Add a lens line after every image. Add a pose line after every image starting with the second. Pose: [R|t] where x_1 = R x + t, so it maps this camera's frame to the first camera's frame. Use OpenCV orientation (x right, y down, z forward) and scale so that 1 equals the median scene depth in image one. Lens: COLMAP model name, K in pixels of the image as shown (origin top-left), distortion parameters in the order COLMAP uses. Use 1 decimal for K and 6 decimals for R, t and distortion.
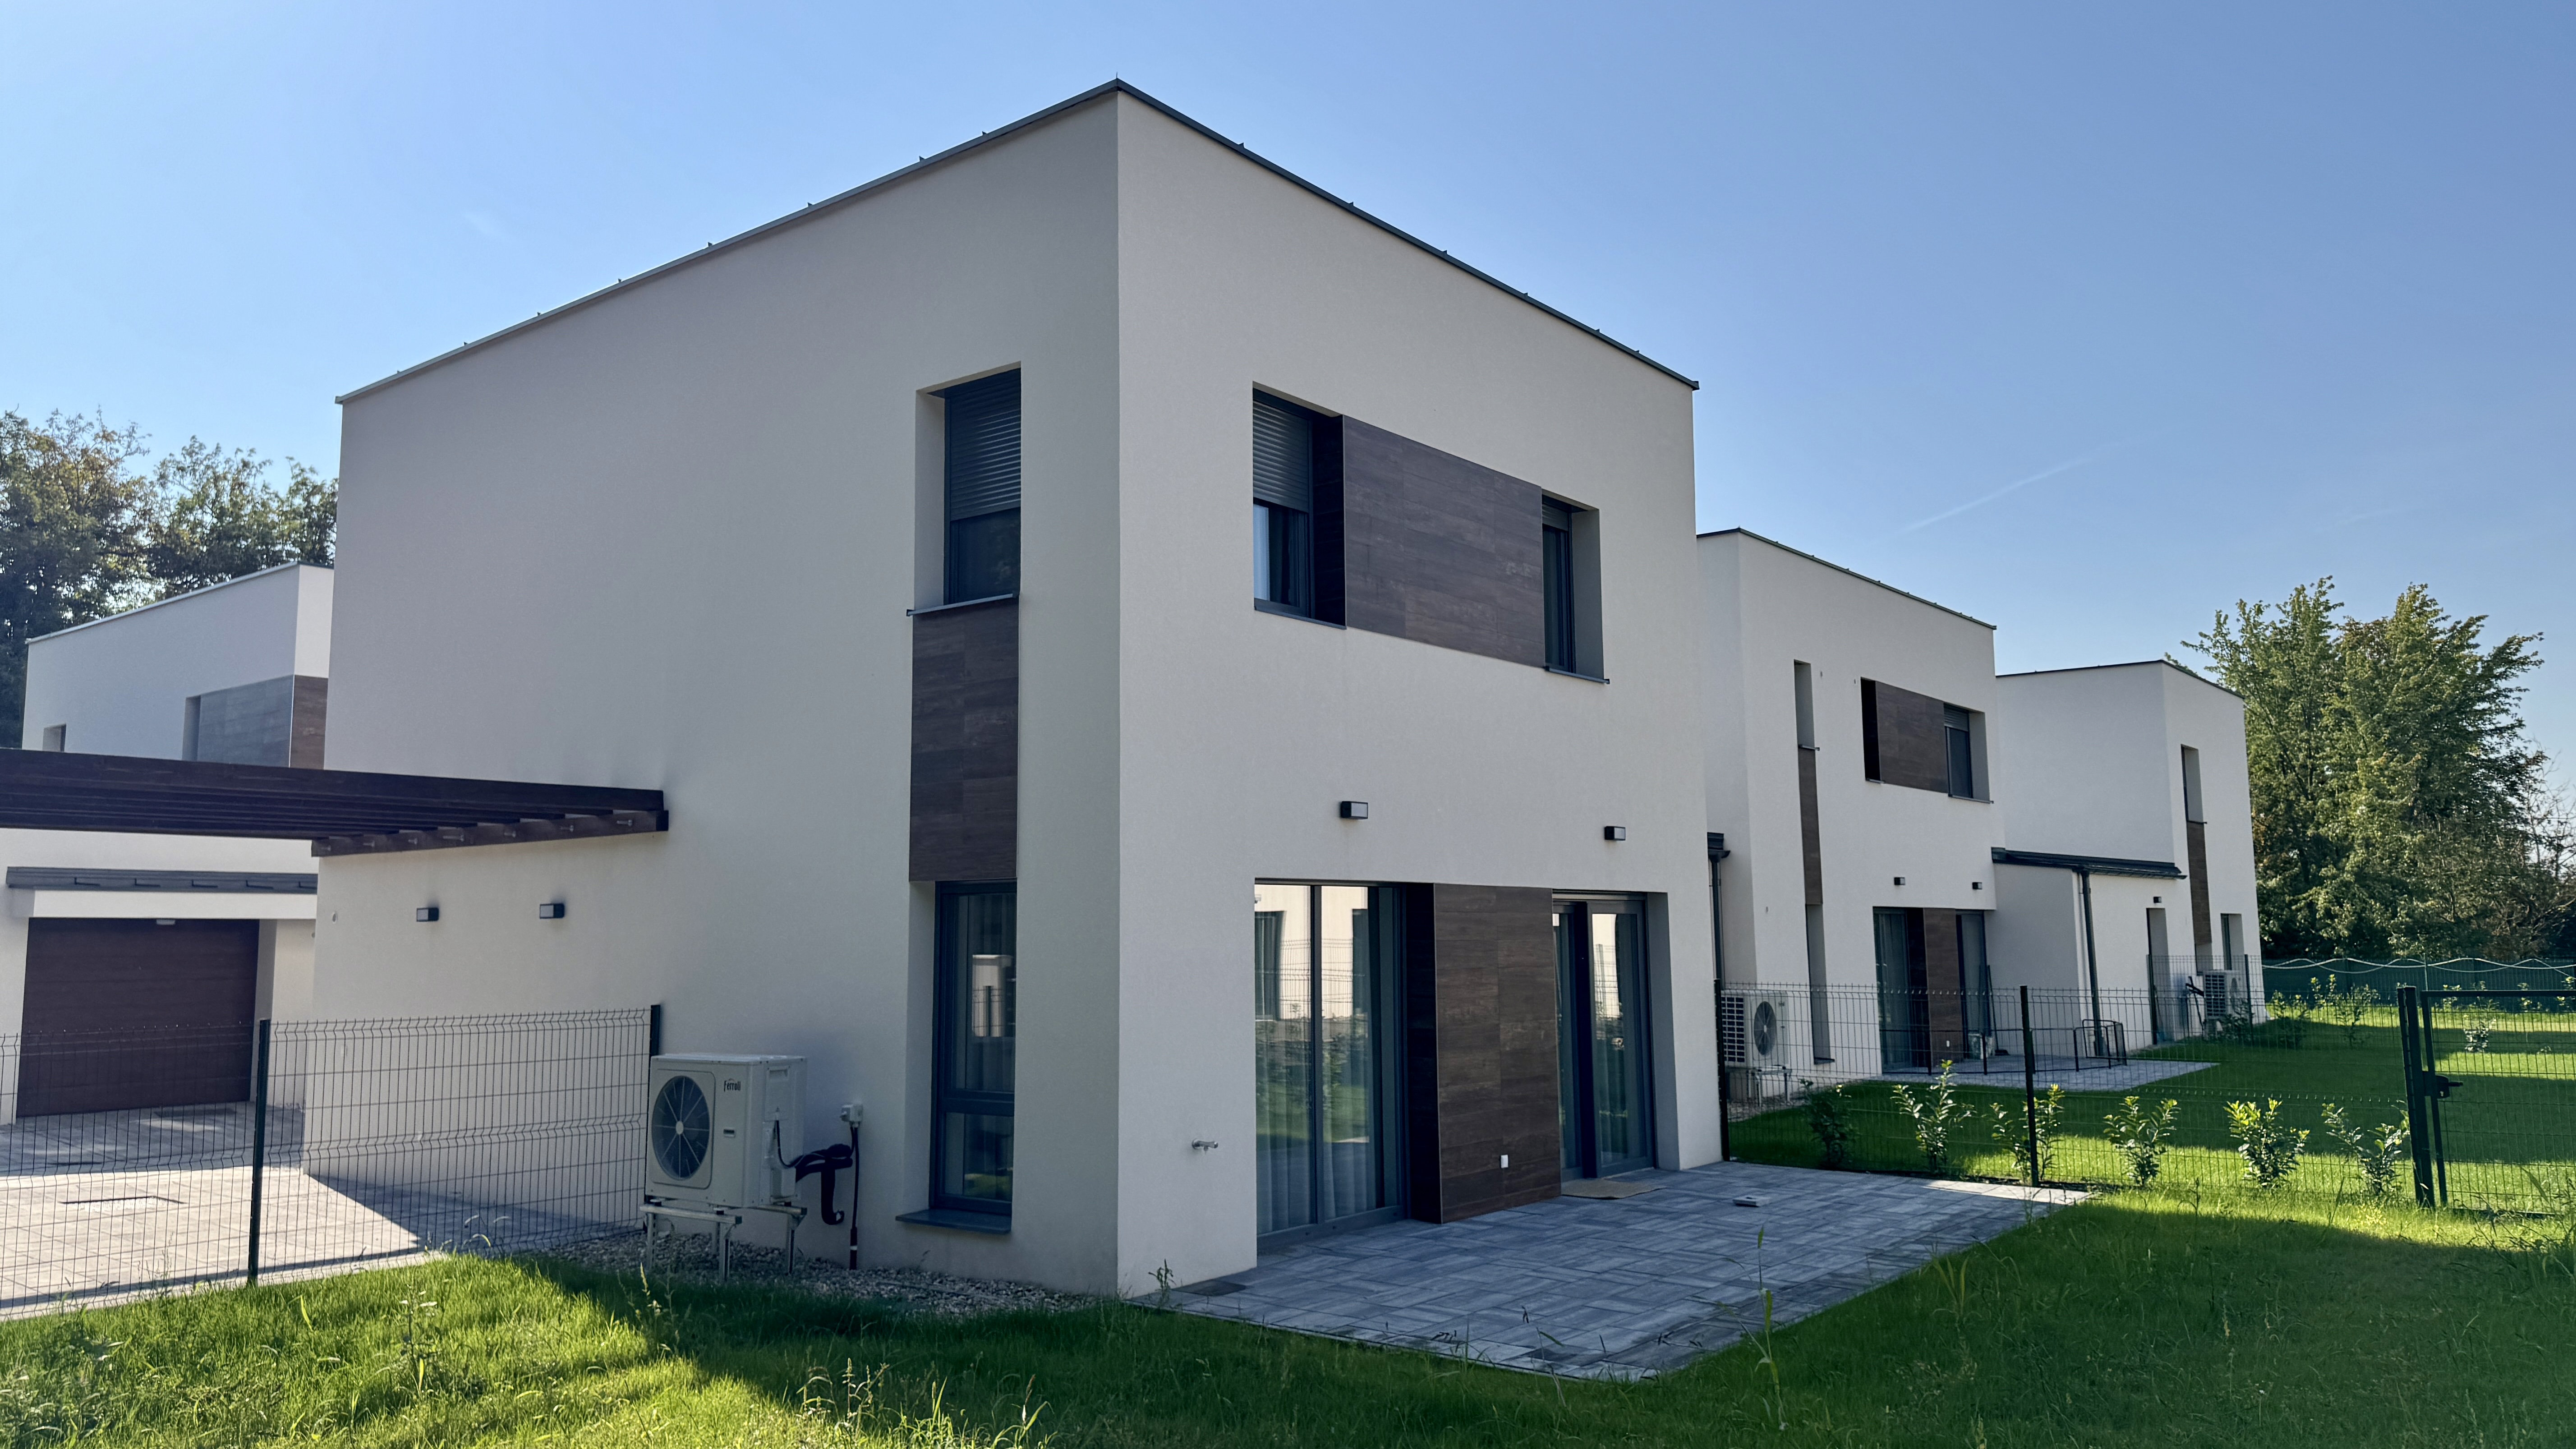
lens RADIAL K [[1809.9, 0, 1288.0], [0, 1809.9, 724.5], [0, 0, 1]] dist [0.164078, -0.265301]
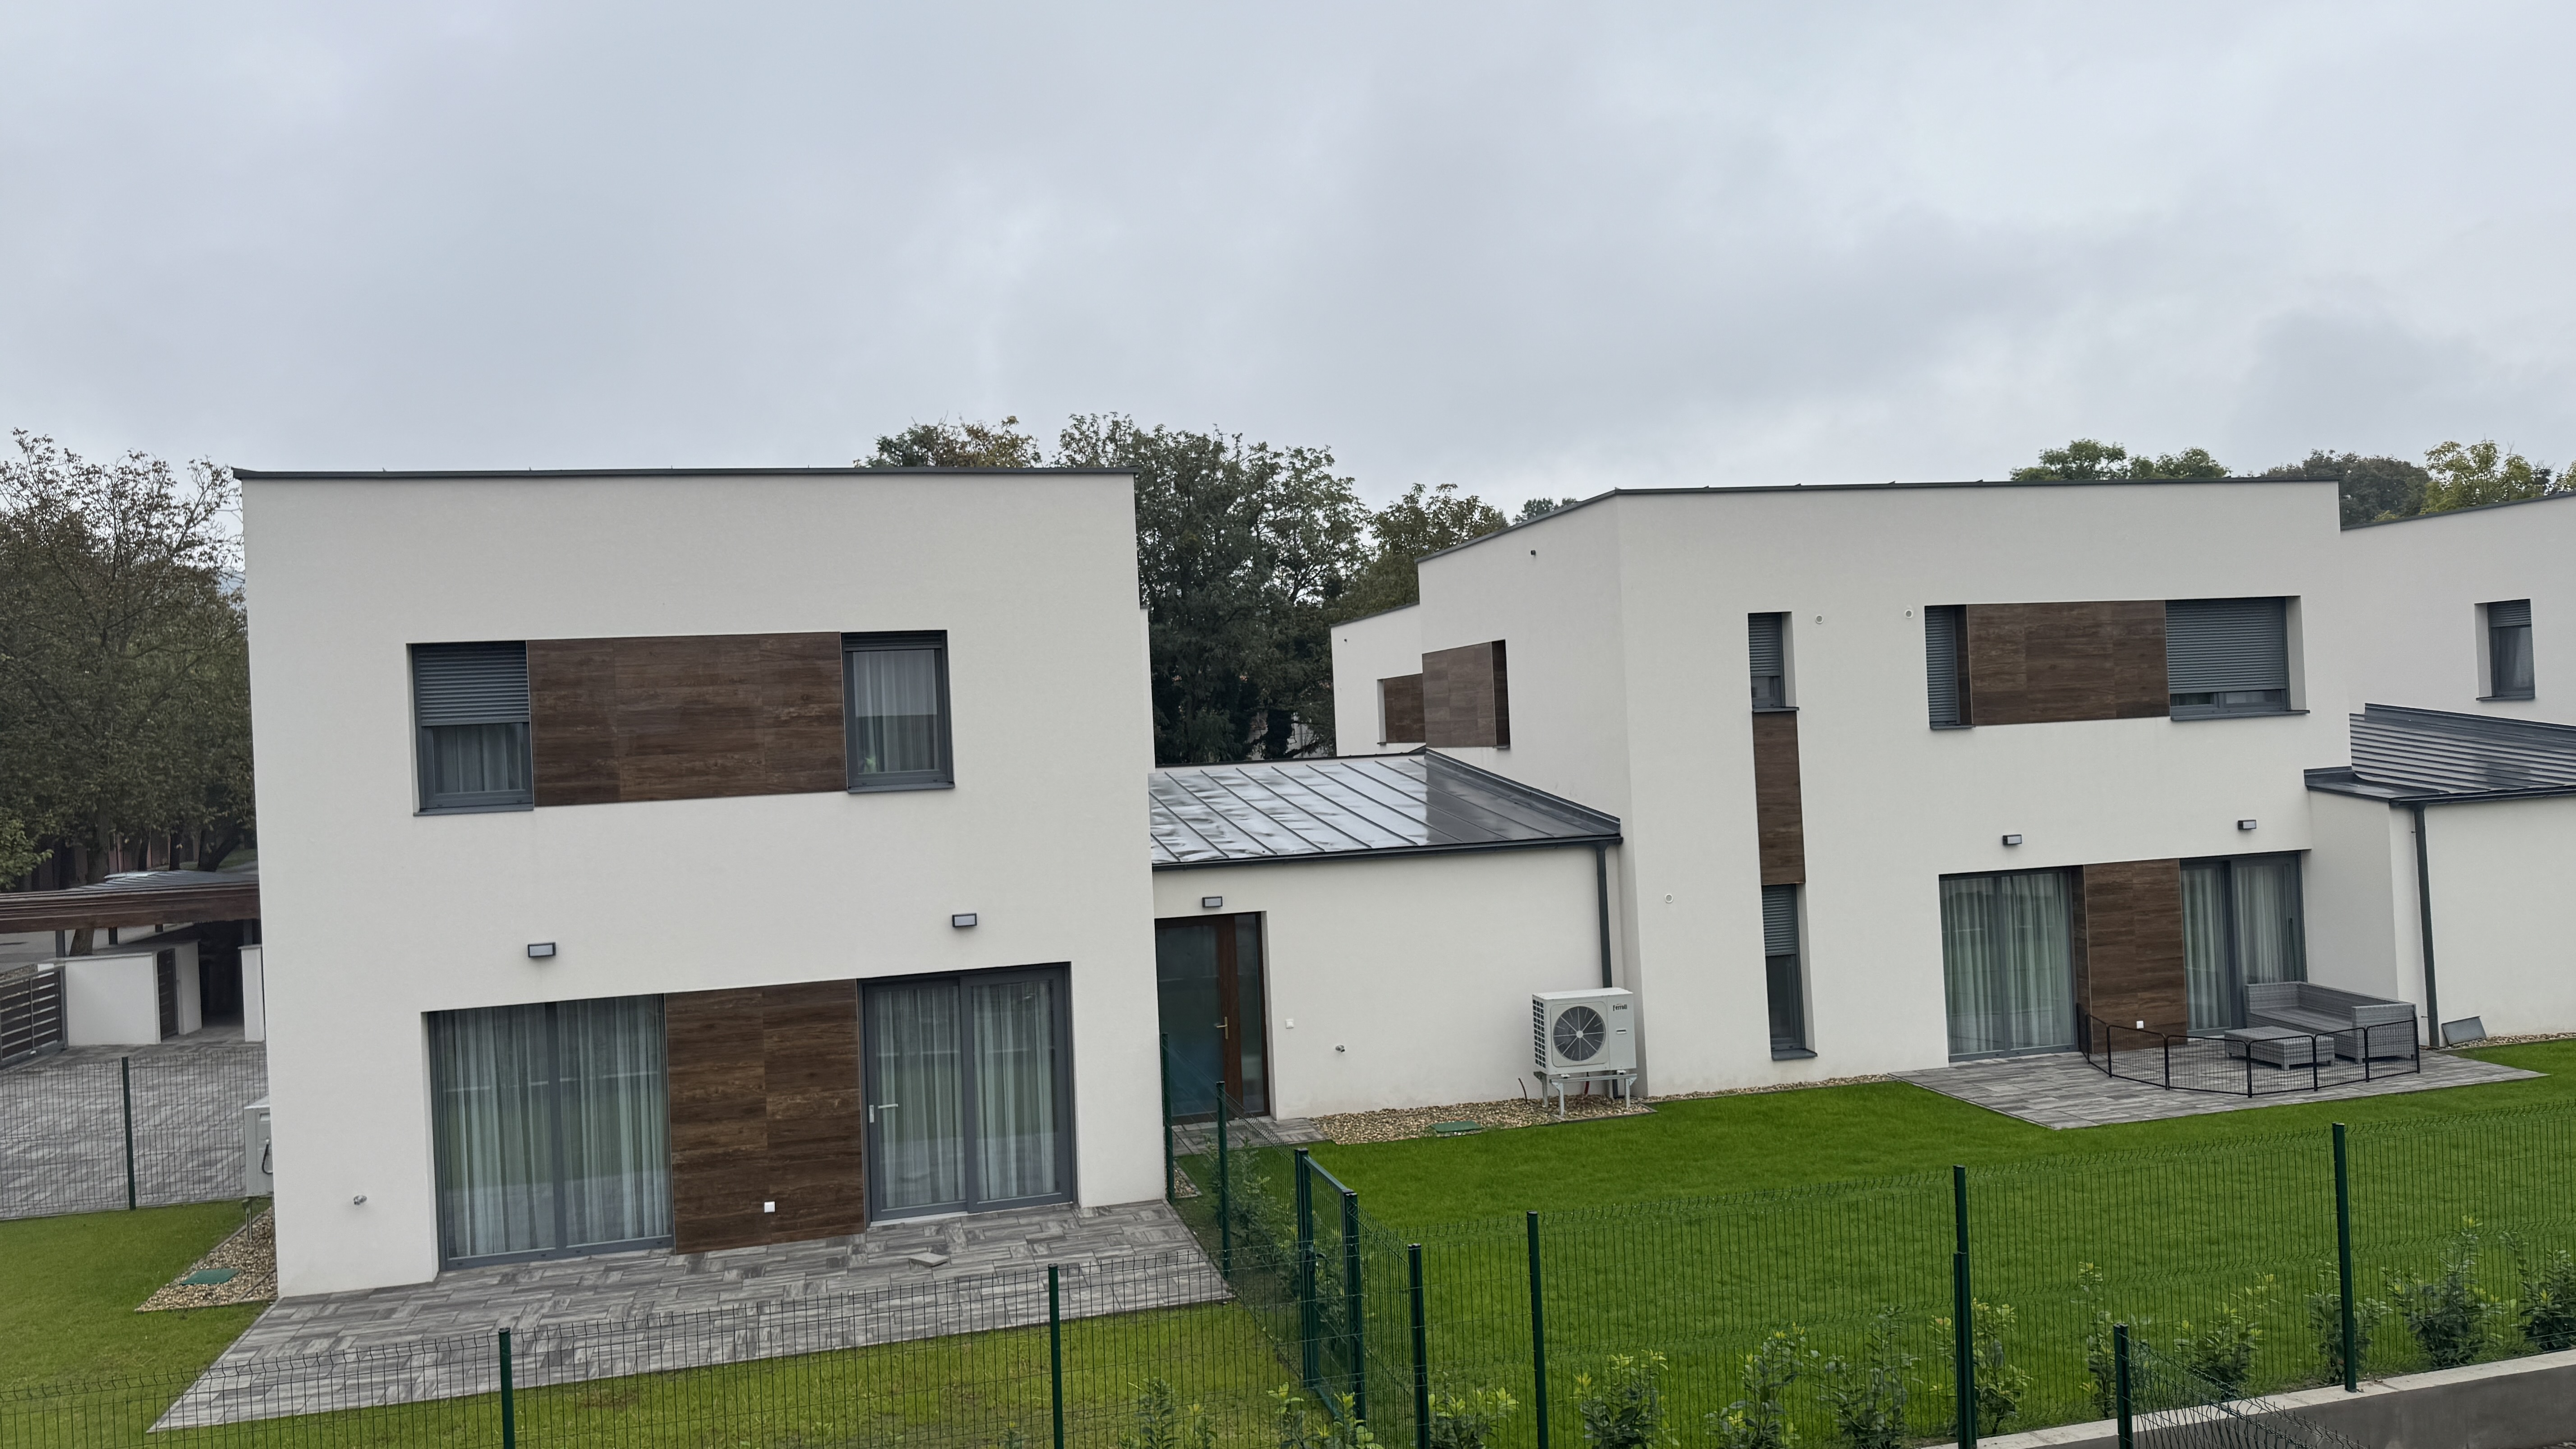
lens RADIAL K [[1809.9, 0, 1288.0], [0, 1809.9, 724.5], [0, 0, 1]] dist [0.164078, -0.265301]
pose [[0.774577, -0.027874, -0.631865, 1.181209], [0.113697, 0.988891, 0.095752, -0.163312], [0.622177, -0.146009, 0.769141, 0.302775]]
